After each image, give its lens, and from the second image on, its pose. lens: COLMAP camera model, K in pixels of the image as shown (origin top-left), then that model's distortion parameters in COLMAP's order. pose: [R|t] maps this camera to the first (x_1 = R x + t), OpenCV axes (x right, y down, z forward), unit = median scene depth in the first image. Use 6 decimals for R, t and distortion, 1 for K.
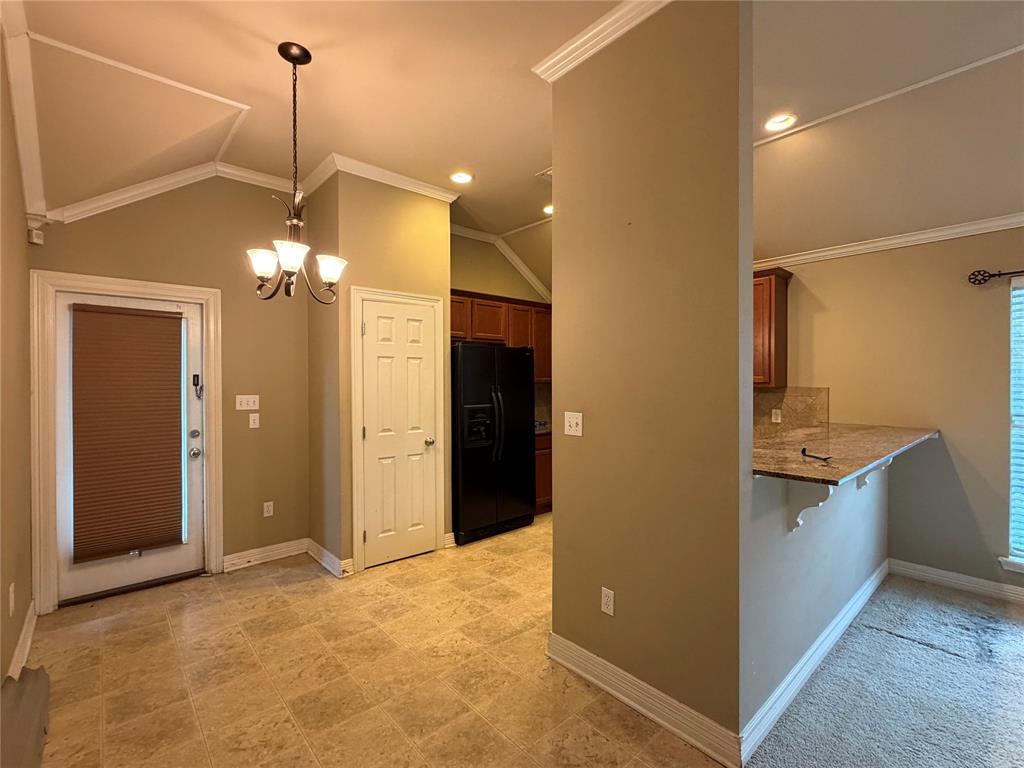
lens RADIAL K [[470.0, 0, 516.9], [0, 470.0, 382.5], [0, 0, 1]] dist [0.002196, -0.000163]
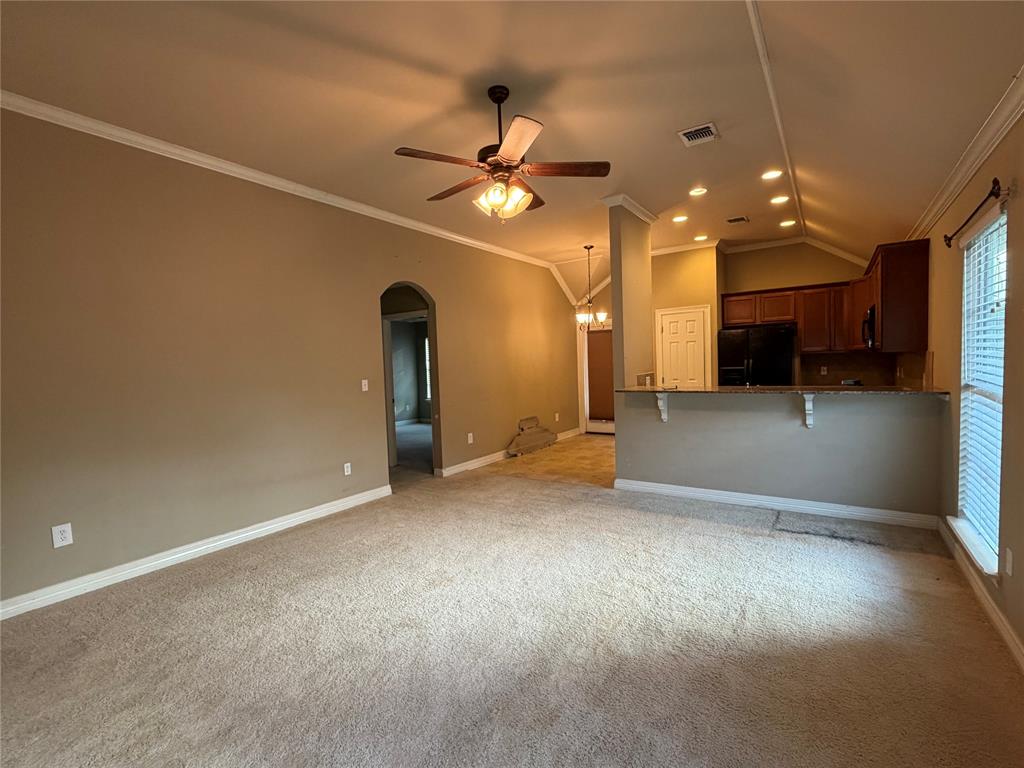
lens RADIAL K [[470.0, 0, 511.7], [0, 470.0, 384.8], [0, 0, 1]] dist [0.002196, -0.000163]
pose [[0.250805, 0.044289, -0.967024, 1.558554], [0.037979, 0.997734, 0.055546, -0.013919], [0.967292, -0.050658, 0.248554, -0.165513]]
